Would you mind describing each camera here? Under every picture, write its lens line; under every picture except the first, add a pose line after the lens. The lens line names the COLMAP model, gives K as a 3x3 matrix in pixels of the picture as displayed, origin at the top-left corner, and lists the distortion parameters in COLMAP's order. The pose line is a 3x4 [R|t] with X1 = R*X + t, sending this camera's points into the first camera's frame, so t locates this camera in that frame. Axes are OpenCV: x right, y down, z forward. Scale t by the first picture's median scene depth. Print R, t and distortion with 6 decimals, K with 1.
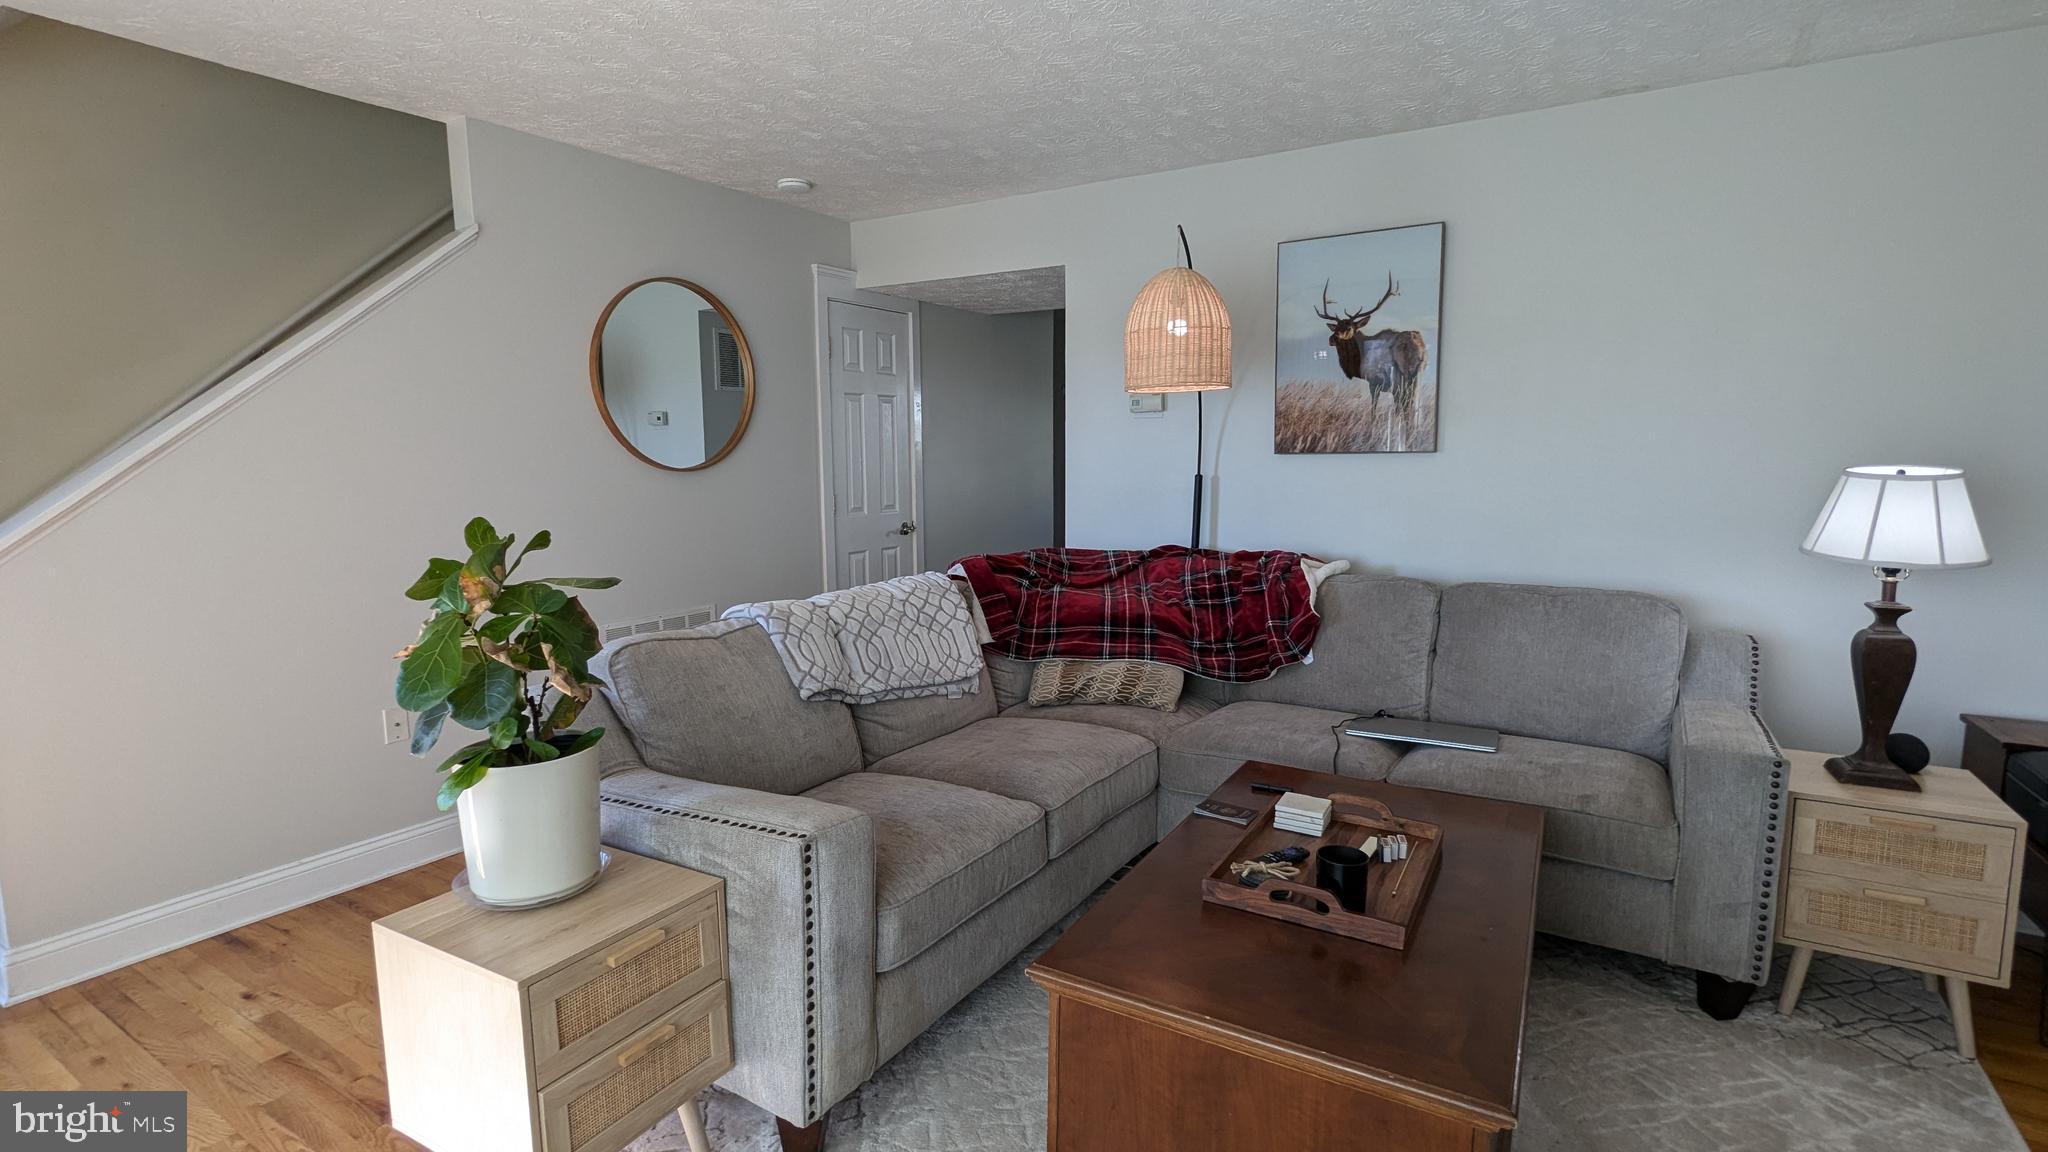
lens RADIAL K [[970.9, 0, 1024.0], [0, 970.9, 576.0], [0, 0, 1]] dist [-0.002065, -0.000459]
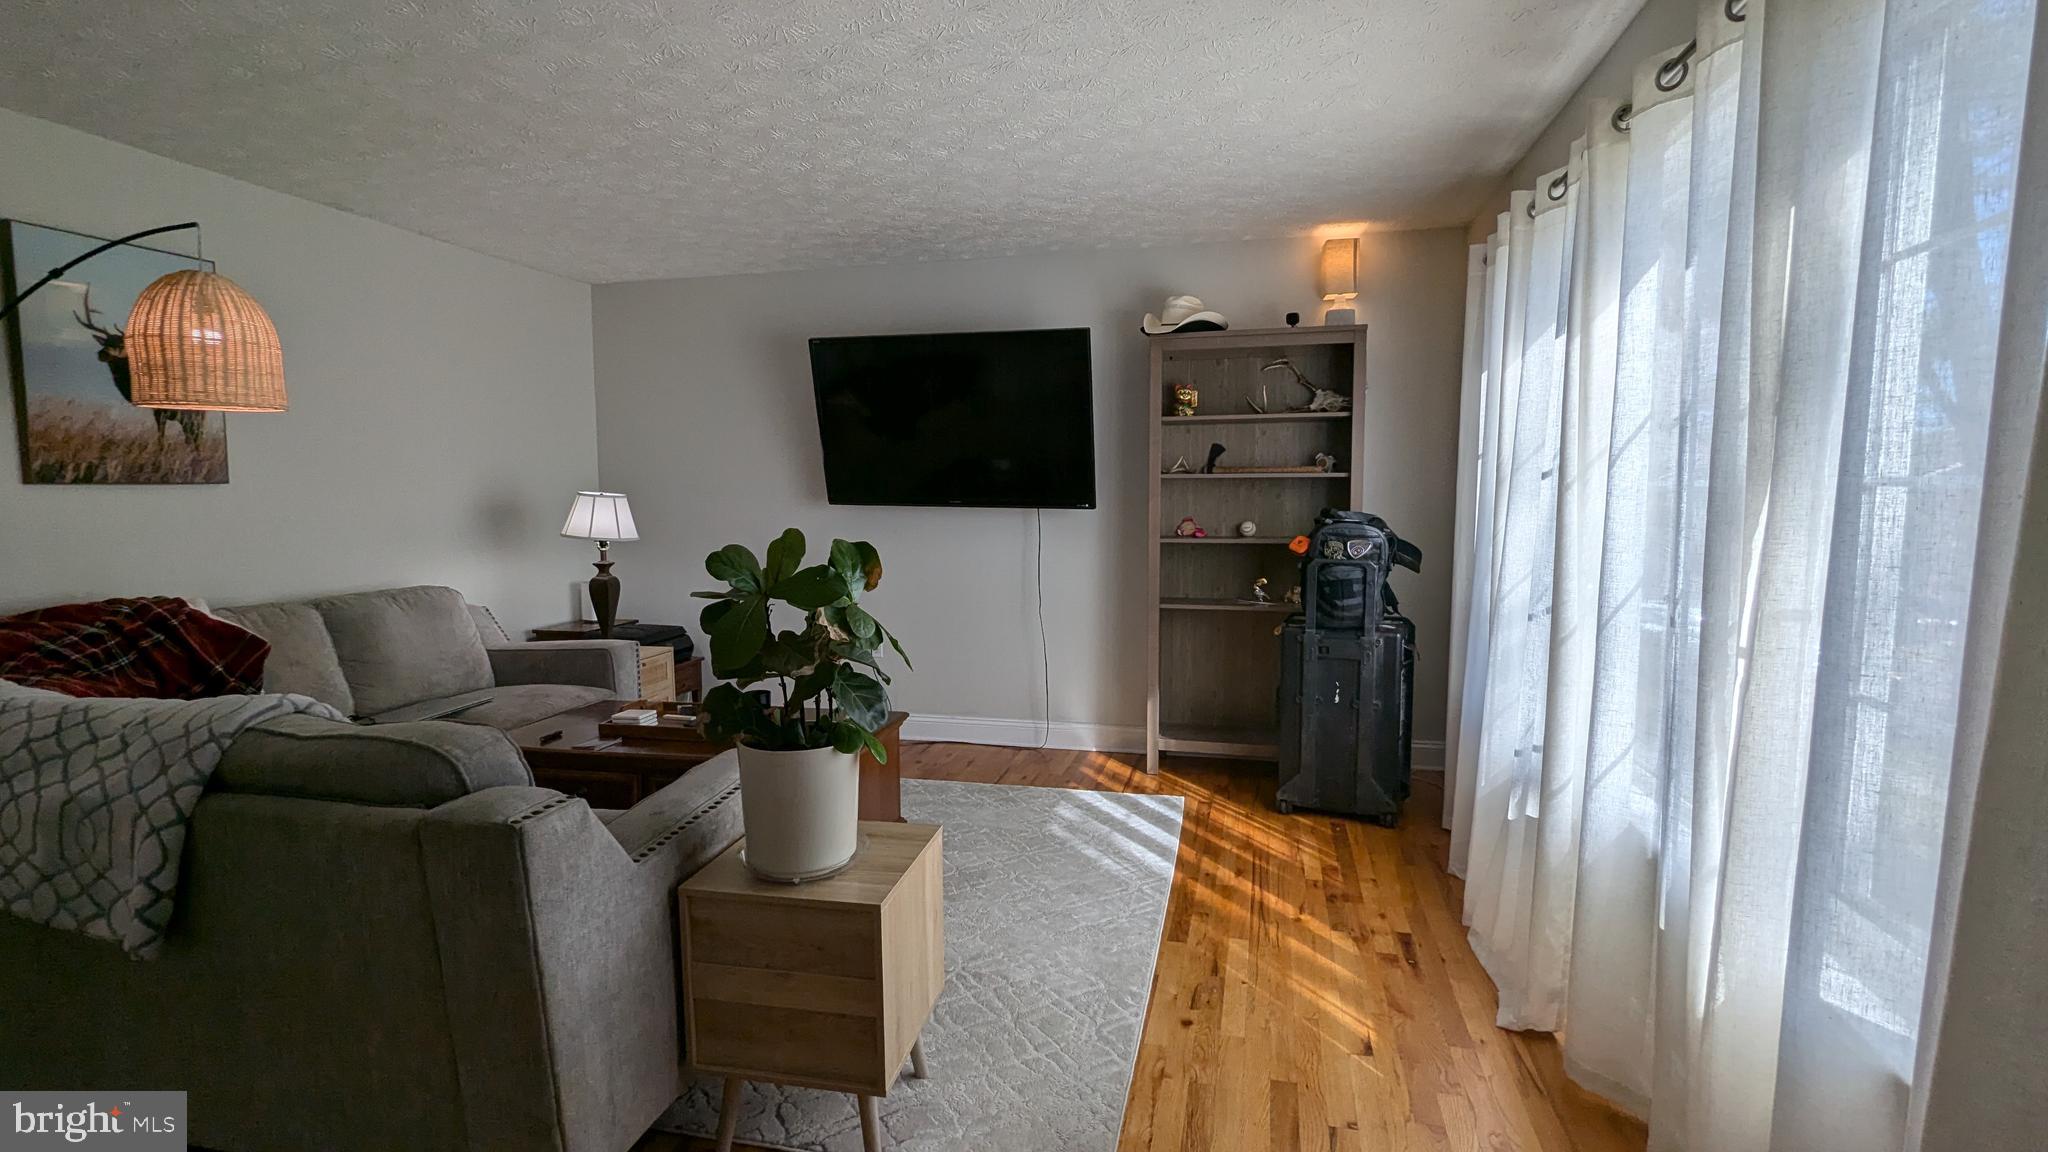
lens RADIAL K [[962.0, 0, 1027.2], [0, 962.0, 574.9], [0, 0, 1]] dist [-0.003337, -0.000058]
pose [[-0.320339, -0.071129, 0.944629, -0.782987], [0.131636, 0.984160, 0.118745, -0.040660], [-0.938112, 0.162386, -0.305902, 0.514187]]
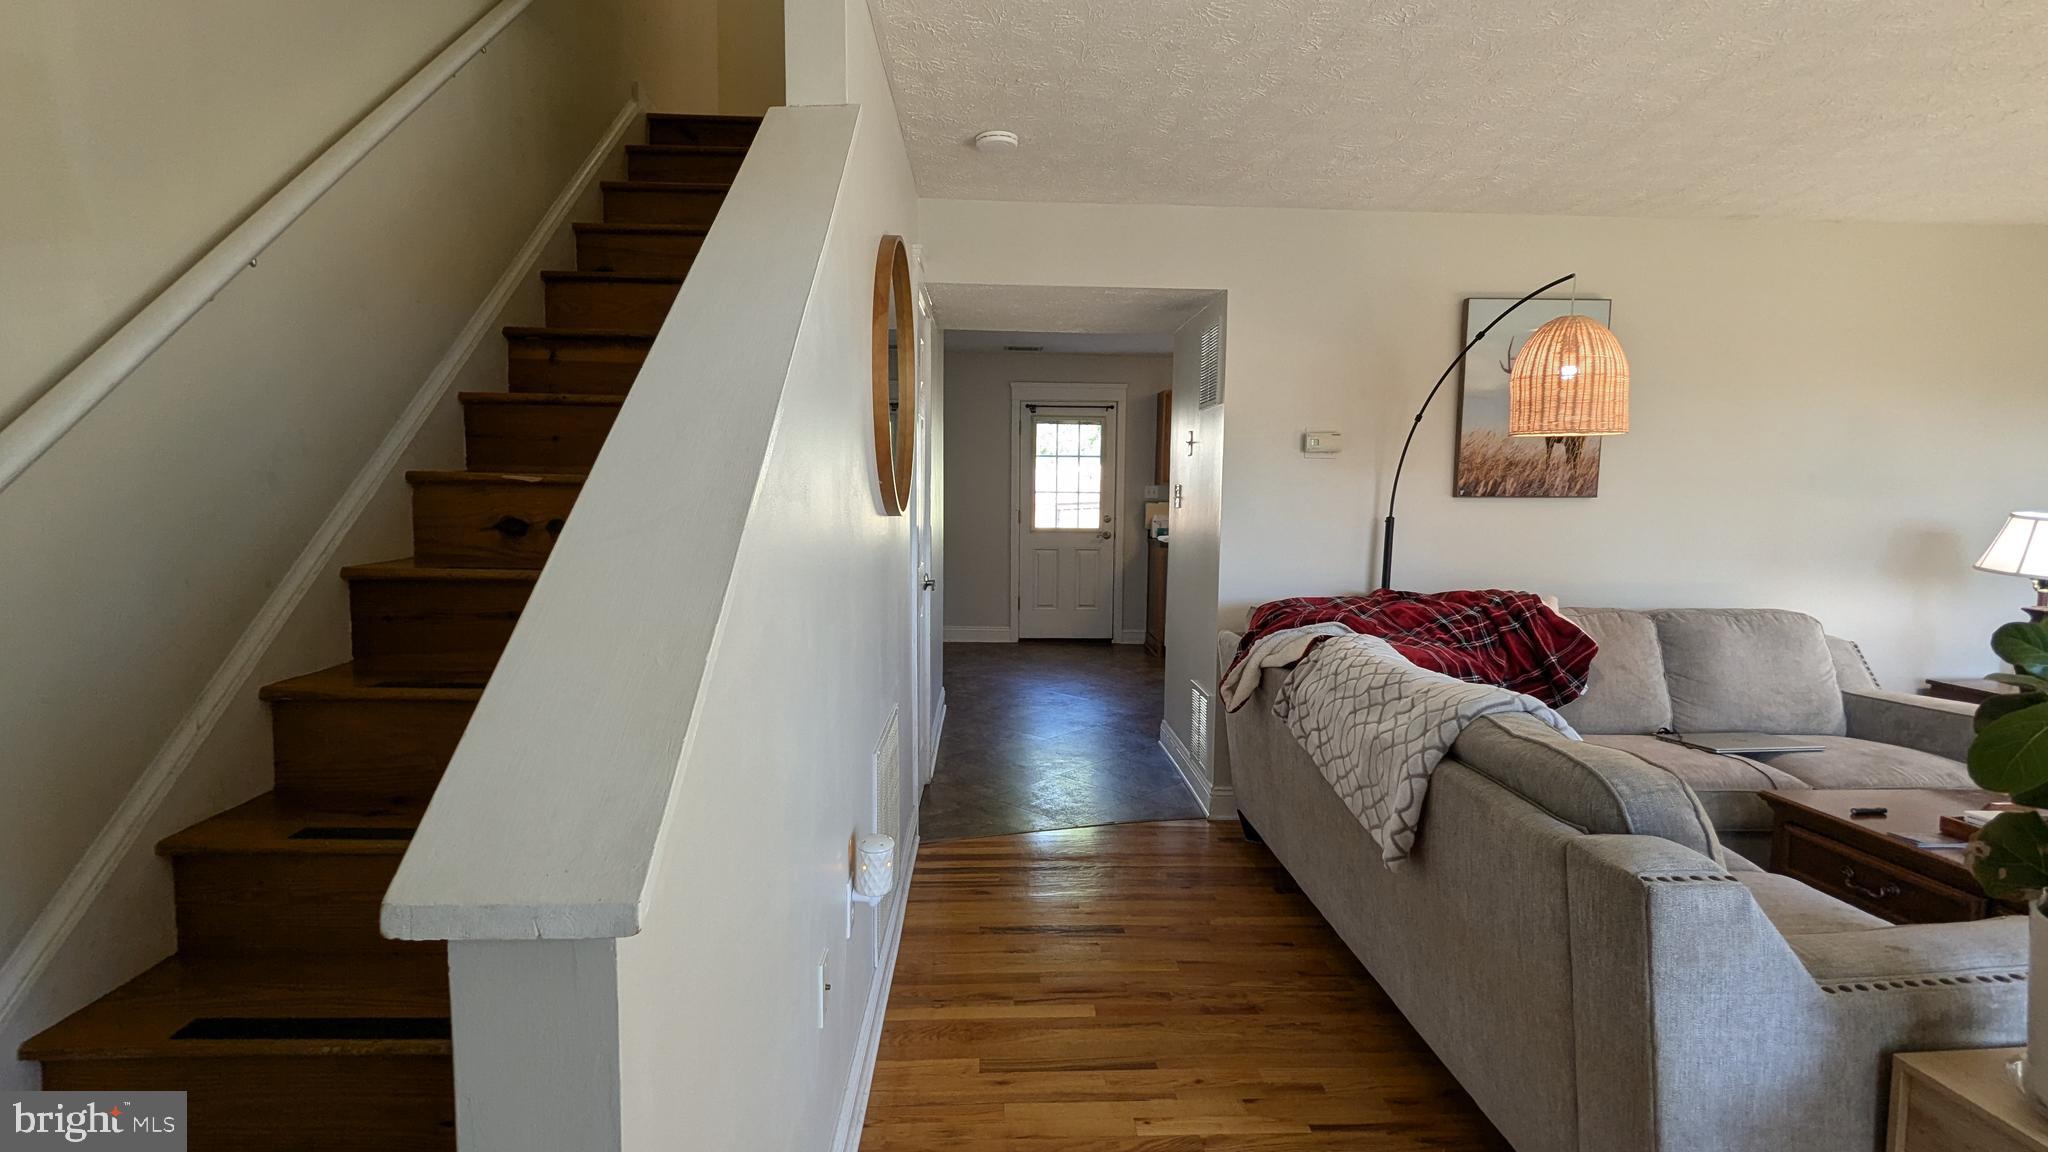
lens RADIAL K [[970.9, 0, 1024.0], [0, 970.9, 576.0], [0, 0, 1]] dist [-0.002065, -0.000459]
pose [[0.828517, -0.032016, 0.559048, -0.752687], [0.055316, 0.998160, -0.024816, -0.042554], [-0.557225, 0.051485, 0.828764, 0.416386]]
